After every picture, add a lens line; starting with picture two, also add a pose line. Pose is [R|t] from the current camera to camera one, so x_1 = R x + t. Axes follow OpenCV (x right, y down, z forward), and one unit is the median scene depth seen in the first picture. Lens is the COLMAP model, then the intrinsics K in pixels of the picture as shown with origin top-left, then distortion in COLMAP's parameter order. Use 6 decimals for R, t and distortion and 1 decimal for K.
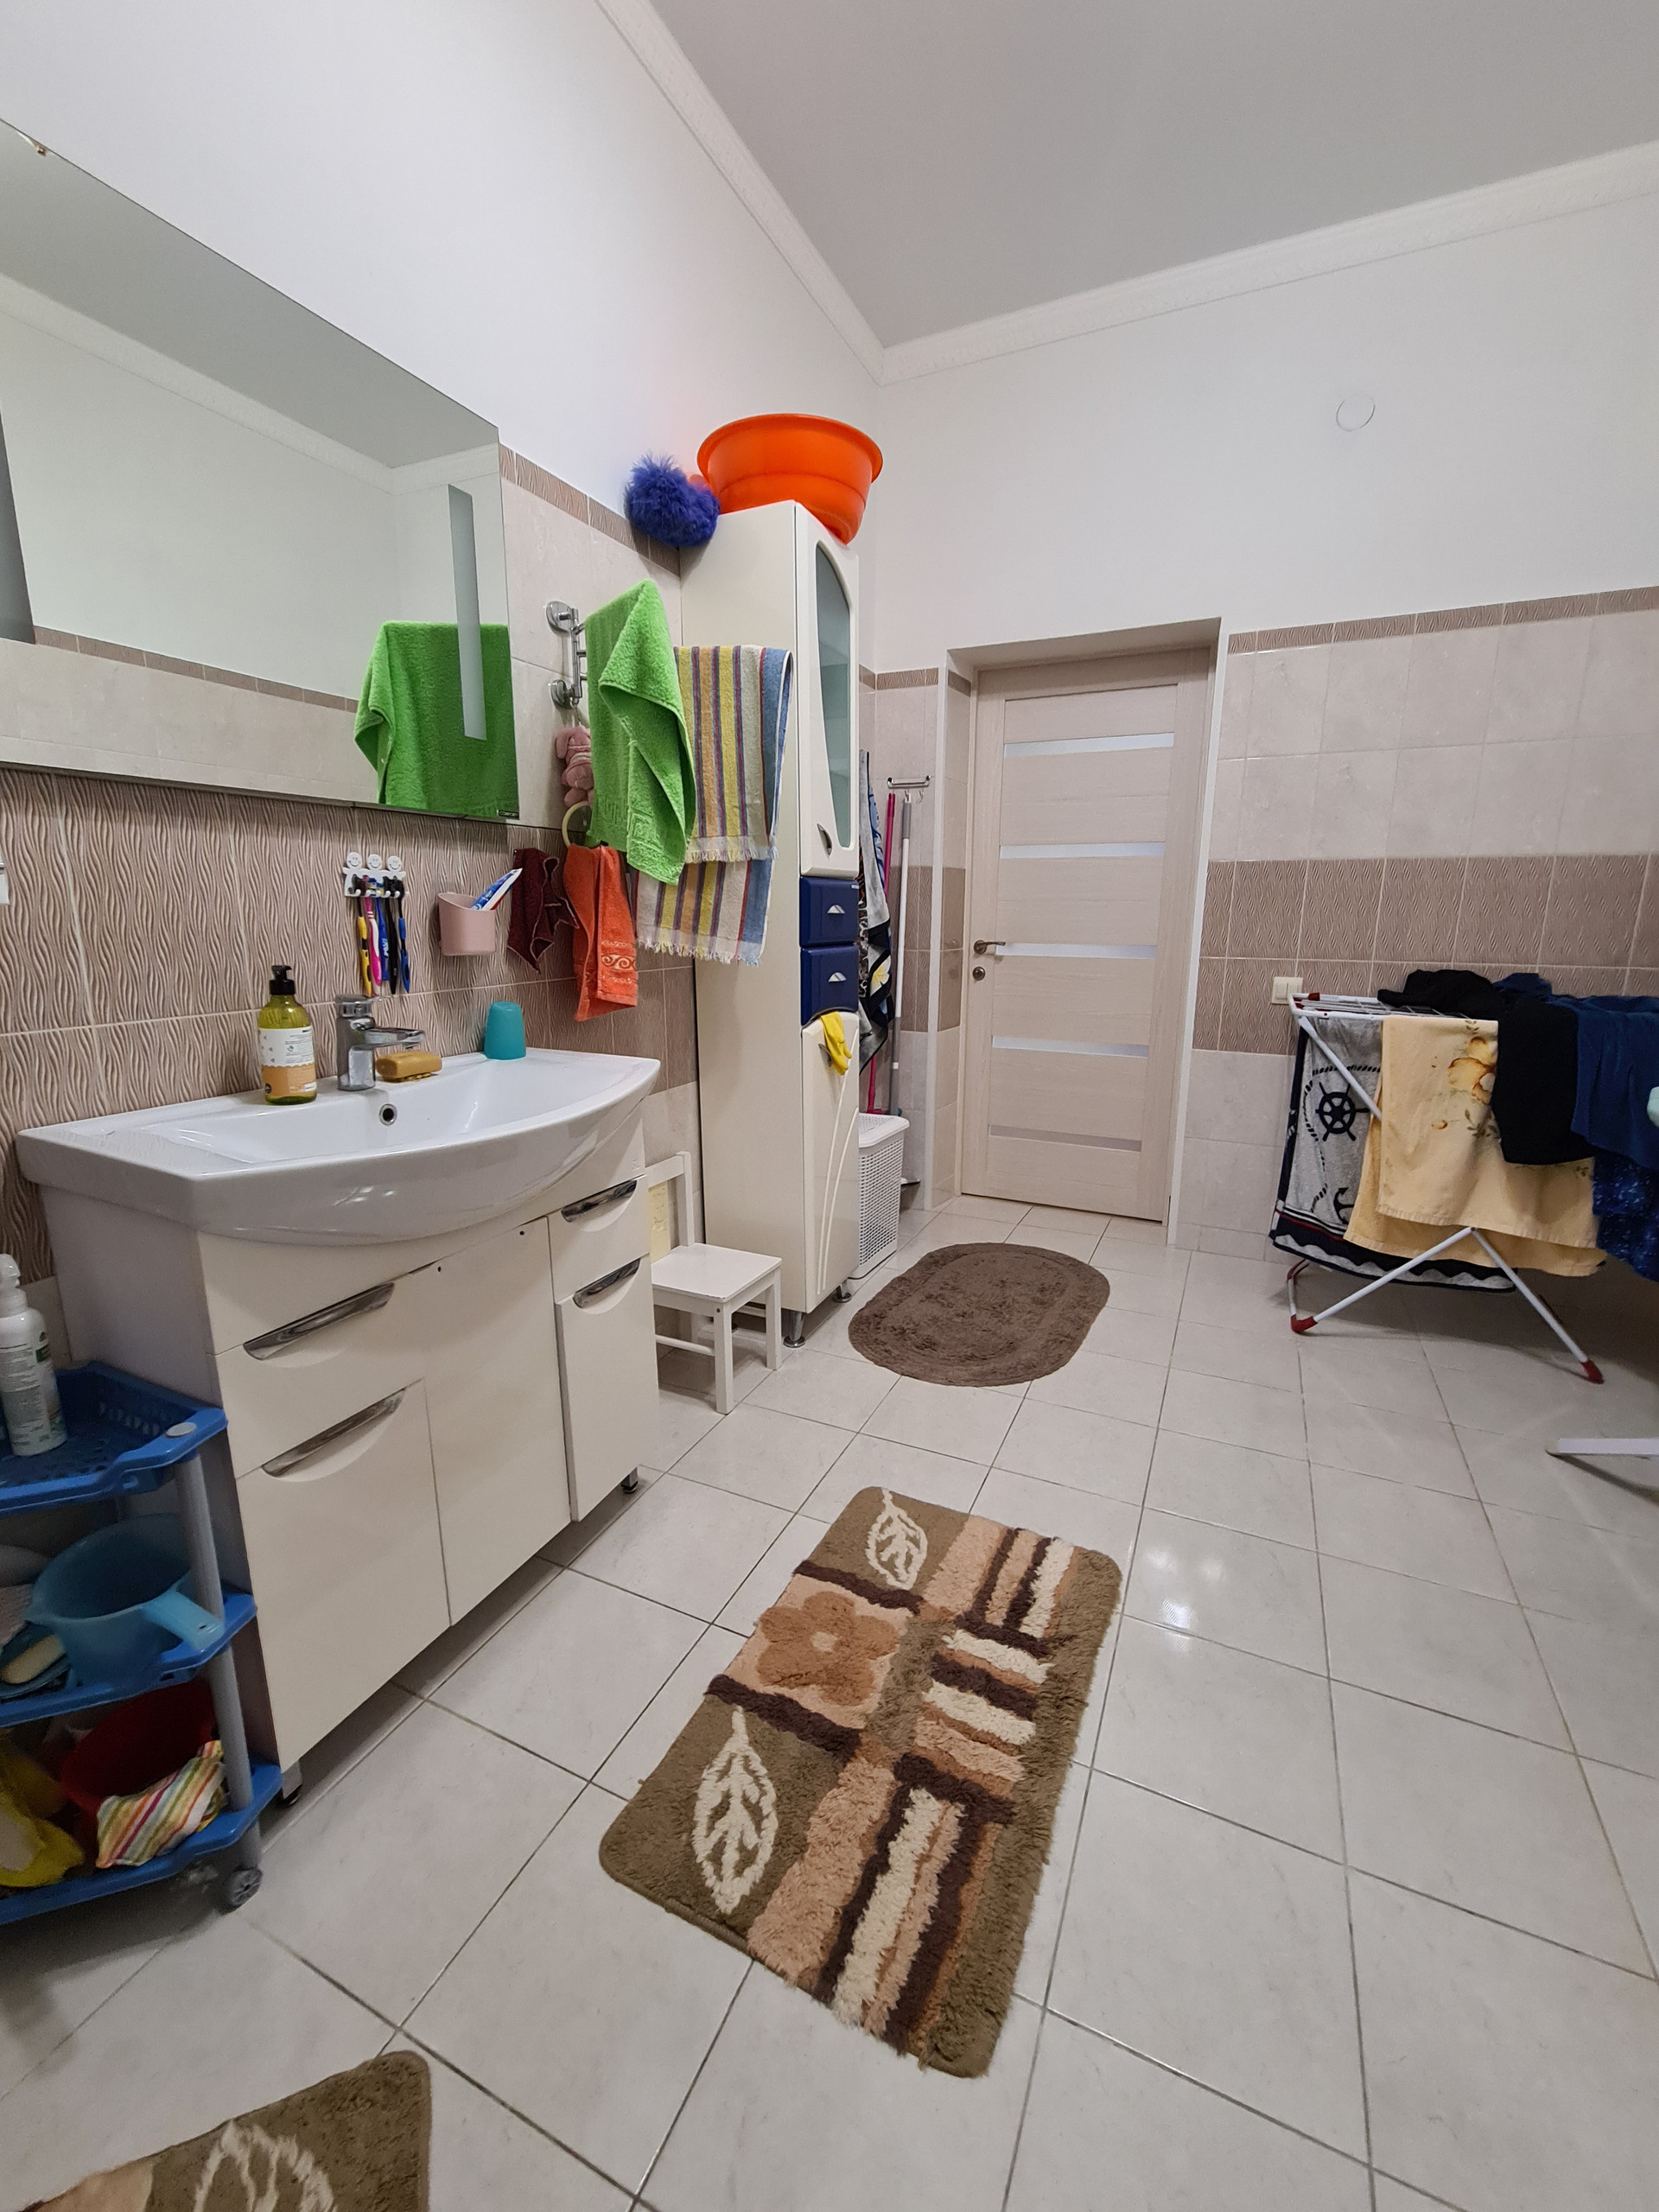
lens RADIAL K [[901.6, 0, 831.9], [0, 901.6, 1092.0], [0, 0, 1]] dist [-0.000835, -0.000097]
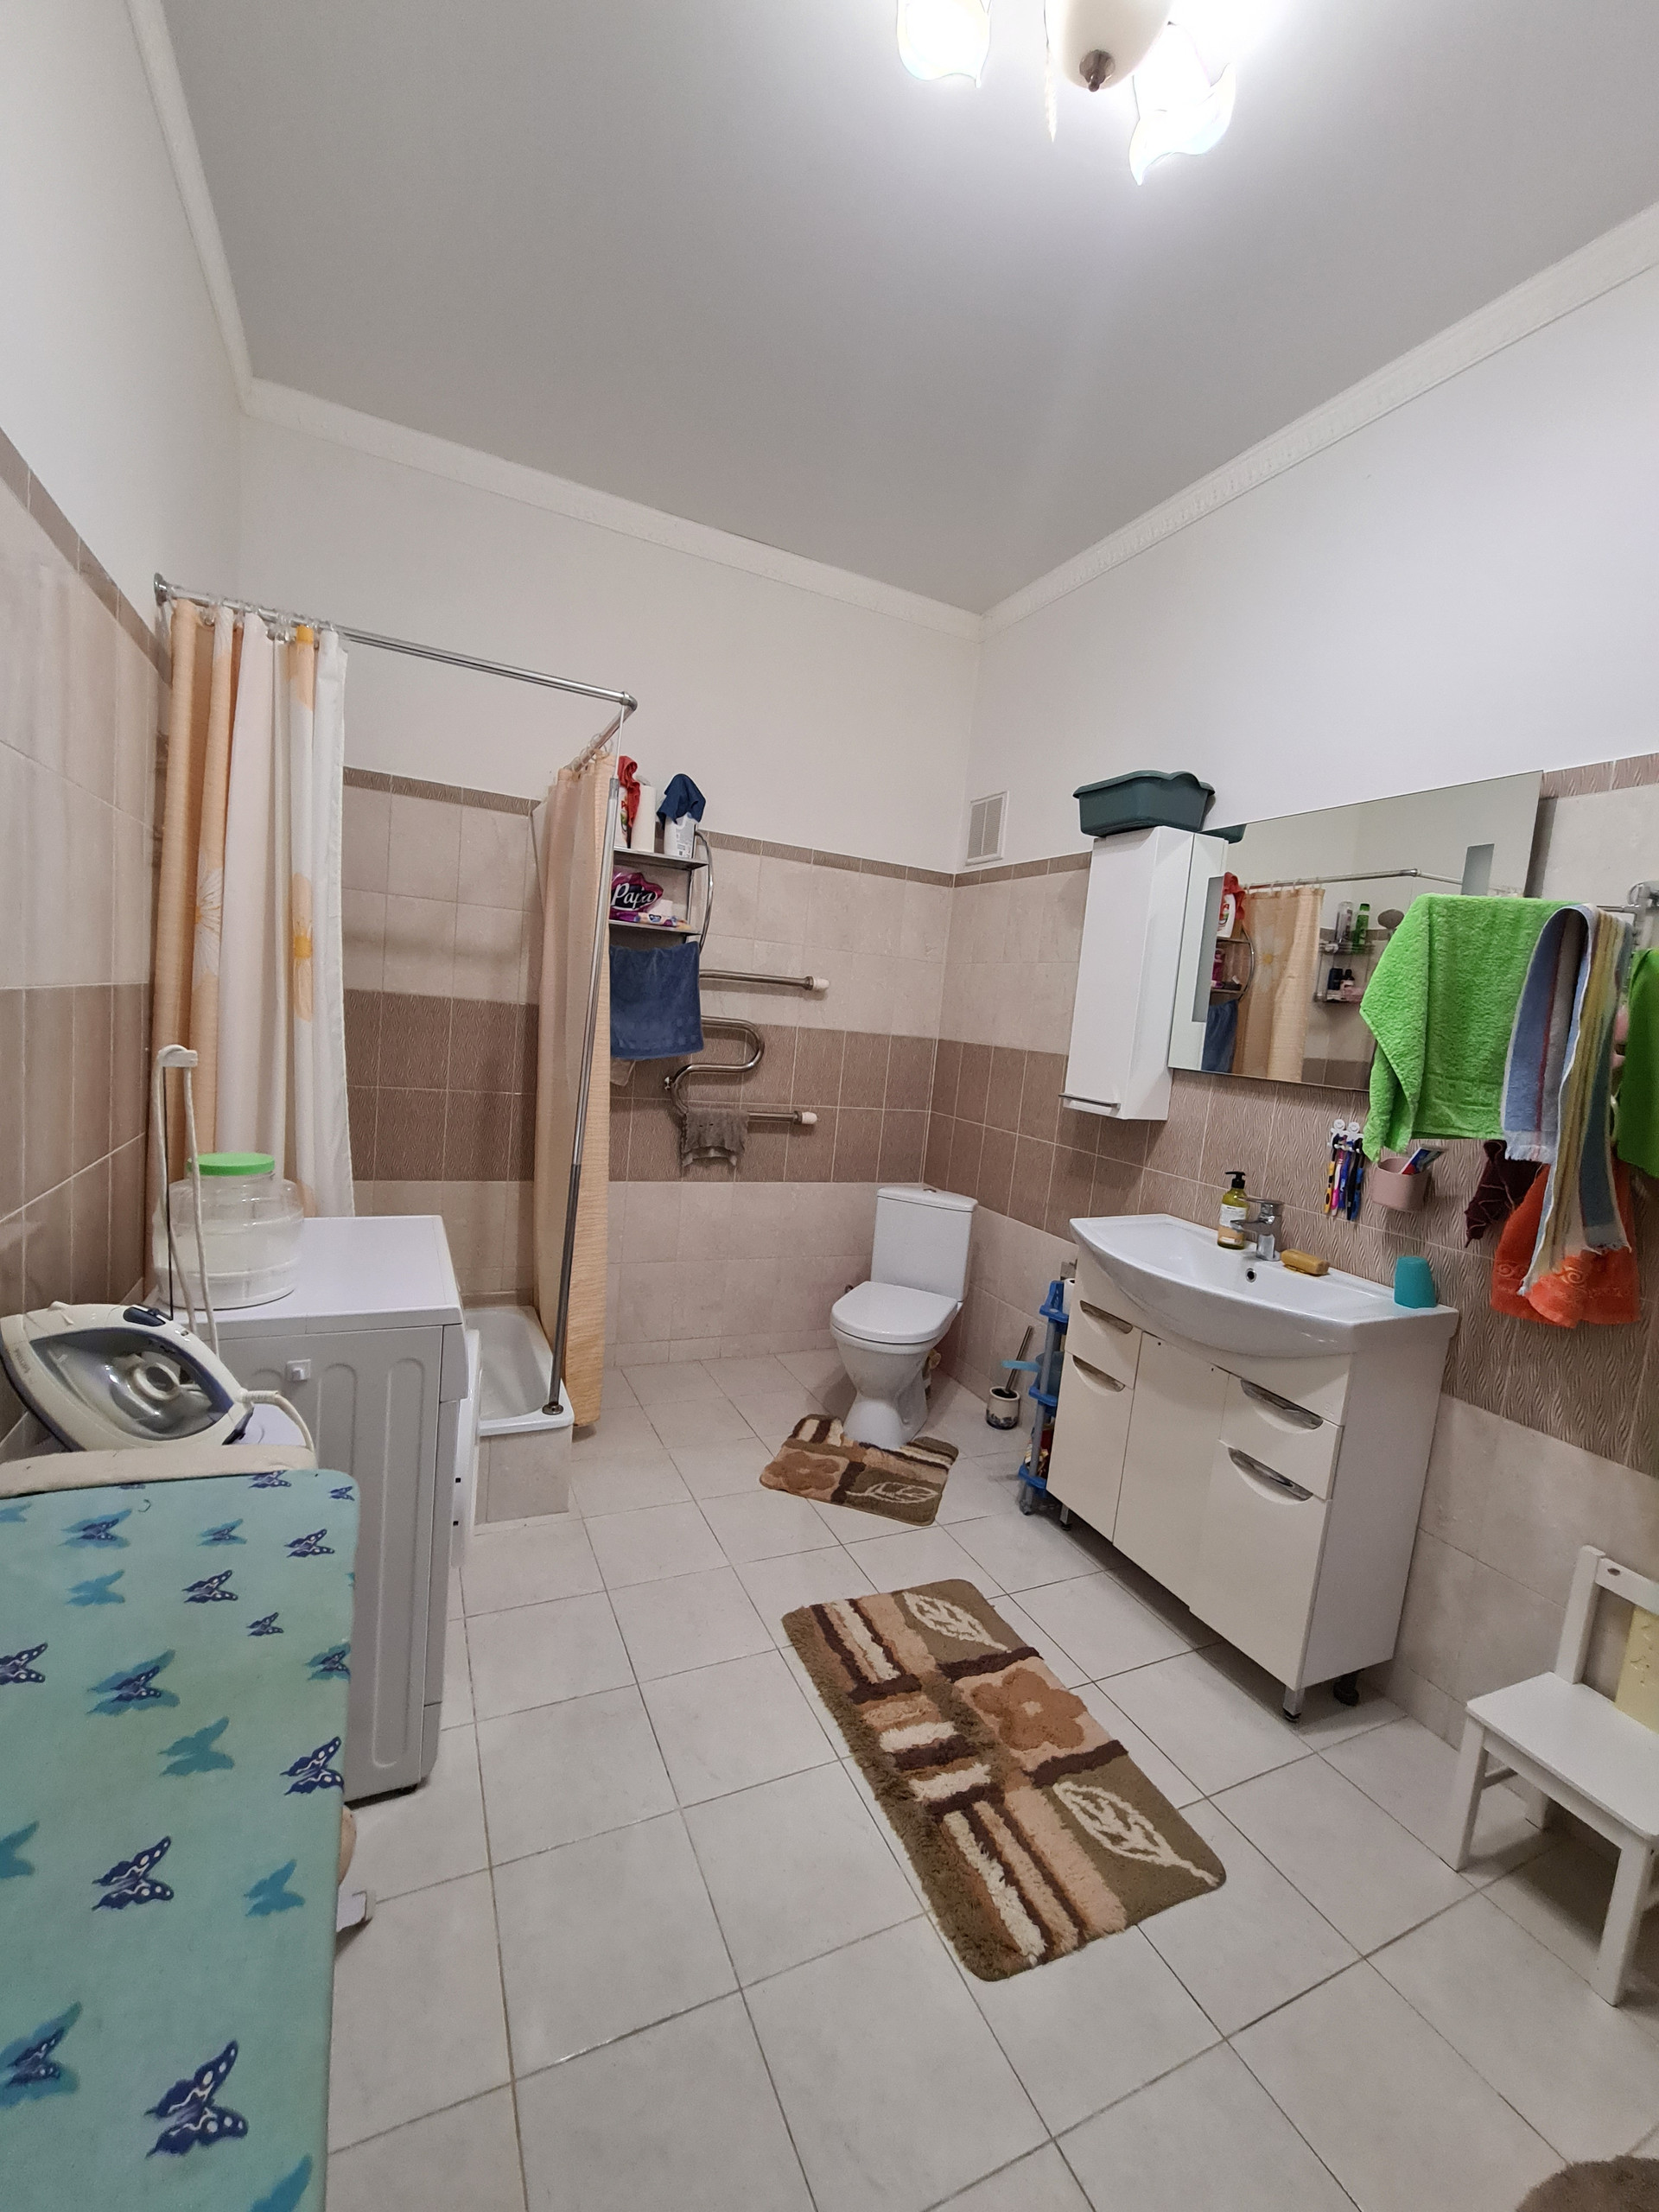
lens RADIAL K [[901.6, 0, 826.9], [0, 901.6, 1111.0], [0, 0, 1]] dist [-0.000835, -0.000097]
pose [[-0.636953, 0.014164, -0.770773, 1.268736], [-0.252999, 0.940613, 0.226358, -0.442777], [0.728205, 0.339184, -0.595543, 1.395795]]
